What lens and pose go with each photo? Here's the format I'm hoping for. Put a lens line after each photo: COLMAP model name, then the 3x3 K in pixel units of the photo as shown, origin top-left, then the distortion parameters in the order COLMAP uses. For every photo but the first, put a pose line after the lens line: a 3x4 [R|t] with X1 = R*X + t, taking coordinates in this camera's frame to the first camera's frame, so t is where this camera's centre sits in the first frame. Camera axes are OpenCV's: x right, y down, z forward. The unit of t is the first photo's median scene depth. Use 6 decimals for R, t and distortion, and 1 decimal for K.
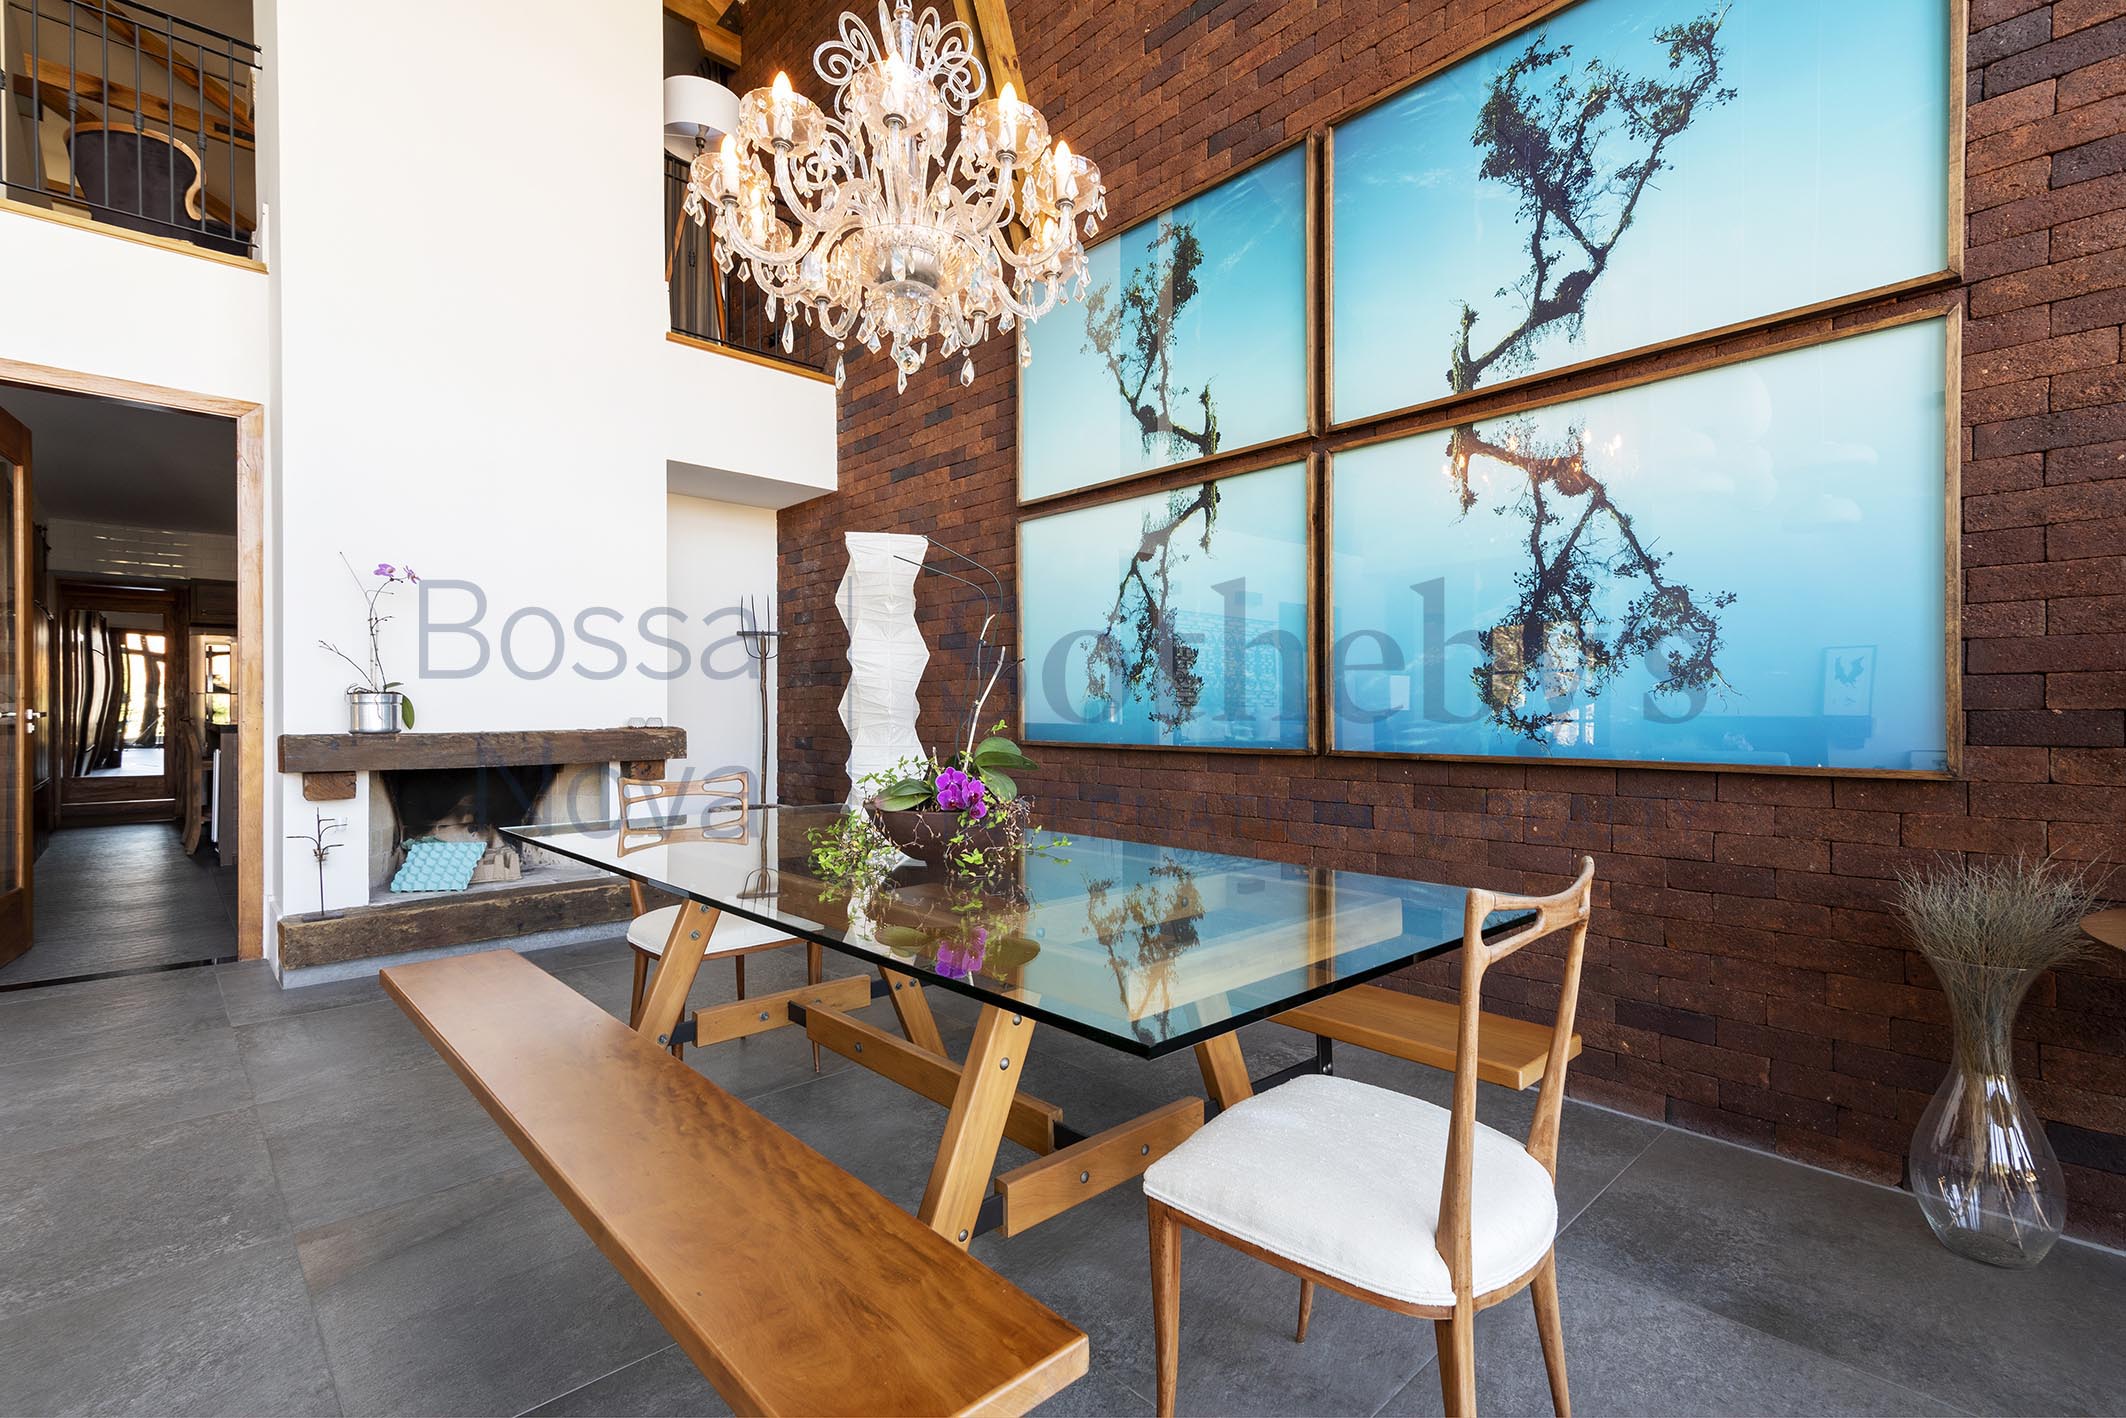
lens RADIAL K [[963.8, 0, 1056.8], [0, 963.8, 710.9], [0, 0, 1]] dist [0.013097, -0.000323]
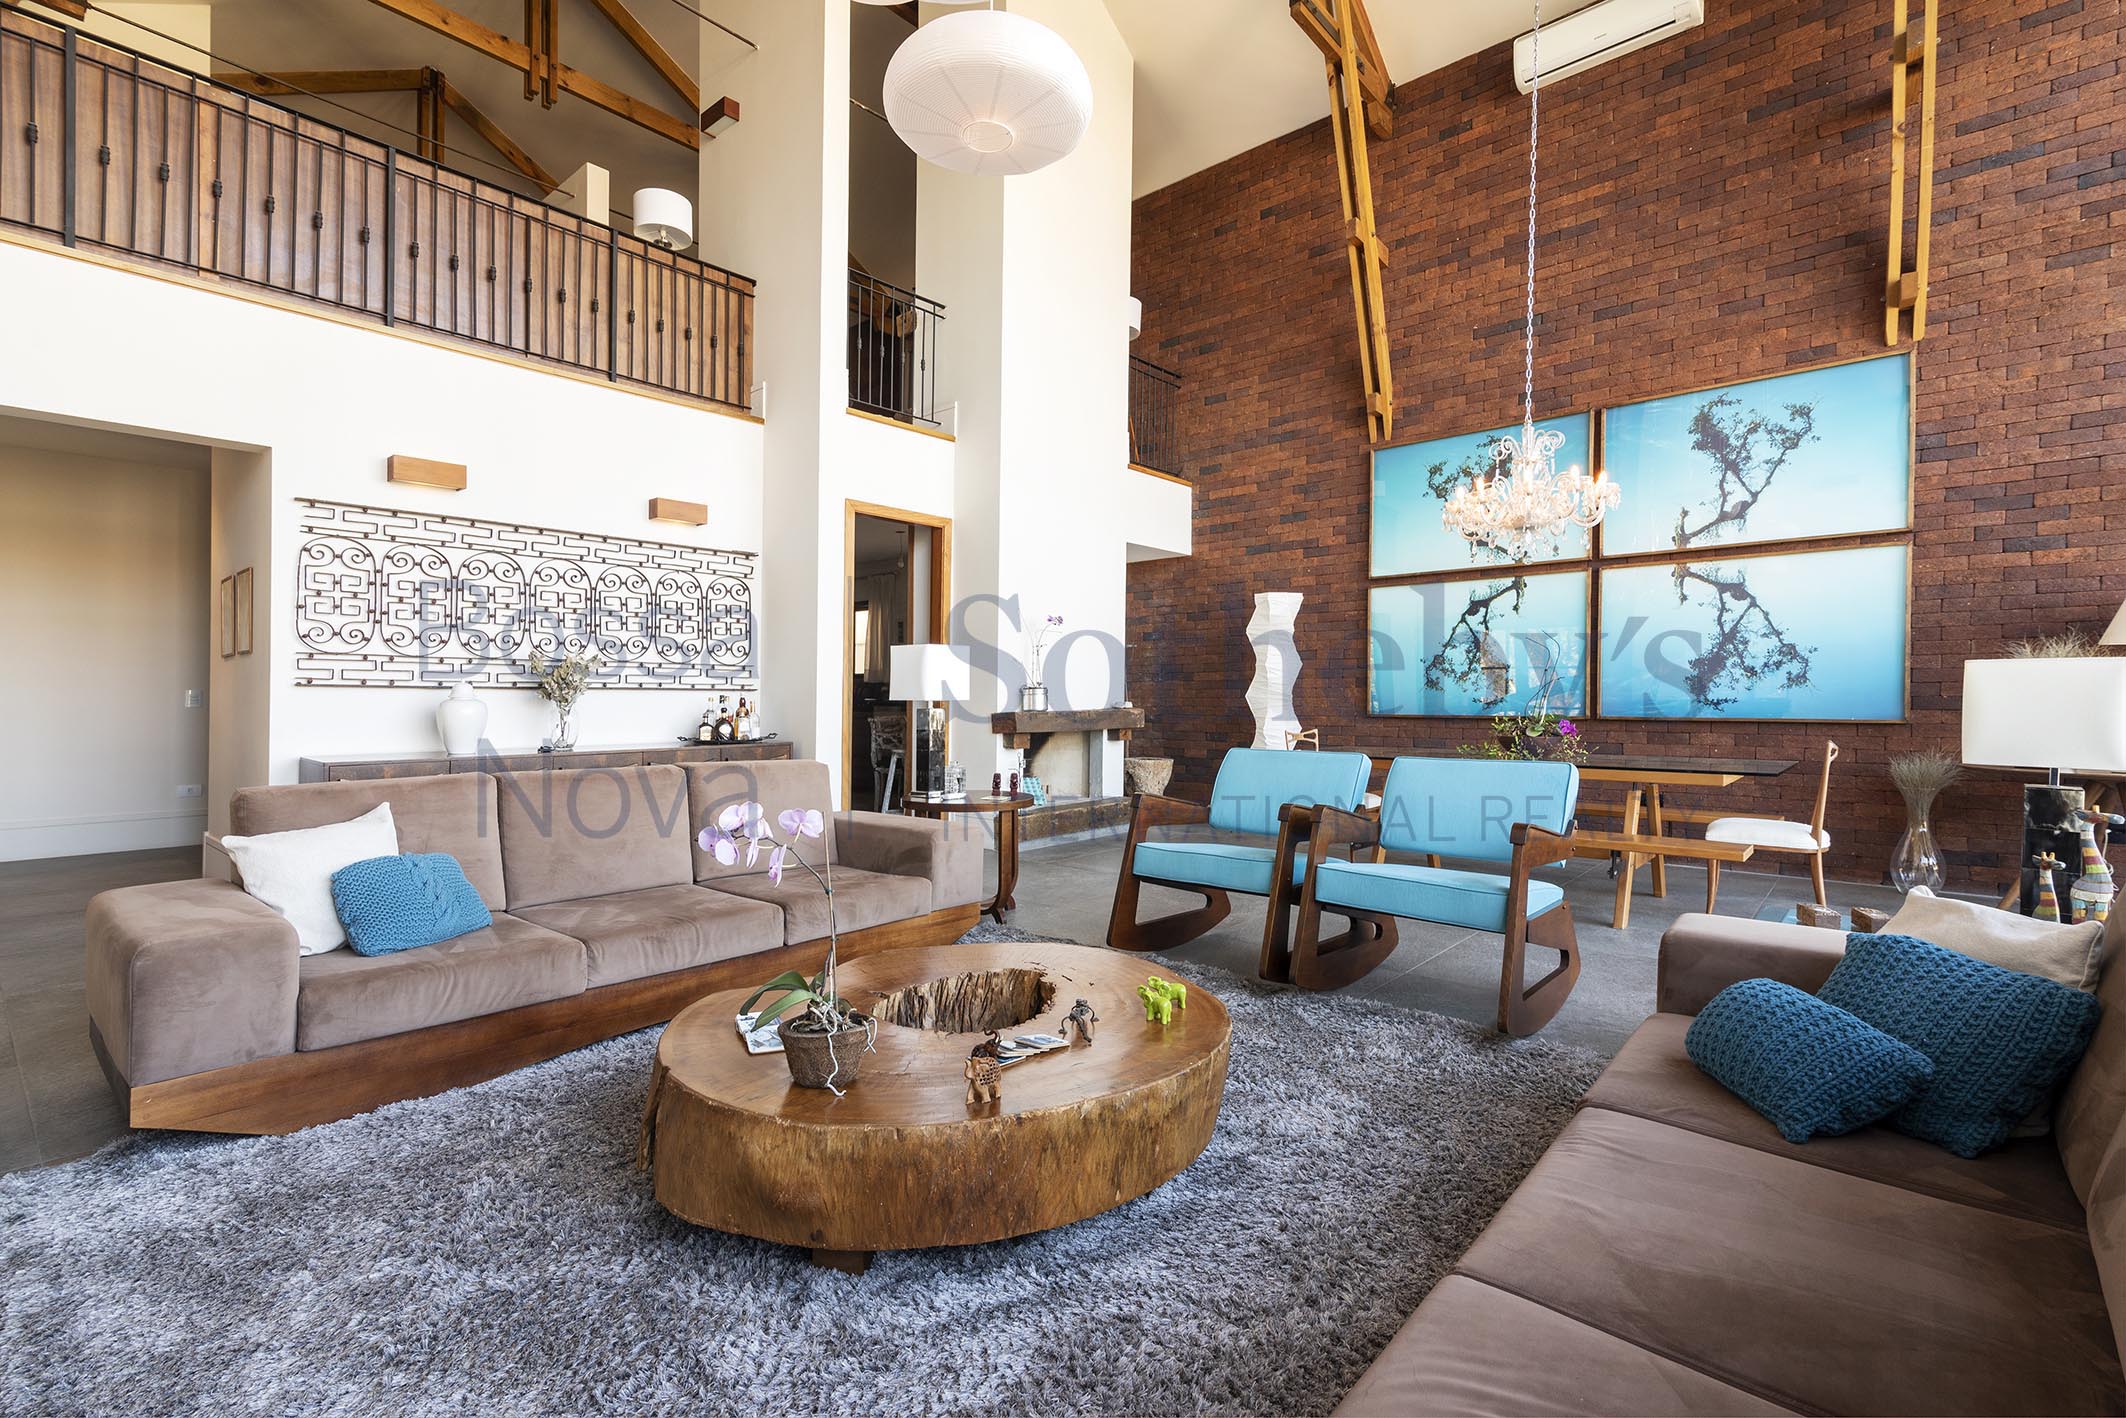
lens RADIAL K [[963.8, 0, 1030.9], [0, 963.8, 713.8], [0, 0, 1]] dist [0.013097, -0.000323]
pose [[0.995862, -0.004093, 0.090789, -1.268119], [0.002433, 0.999828, 0.018395, -0.005596], [-0.090849, -0.018098, 0.995700, -1.060510]]
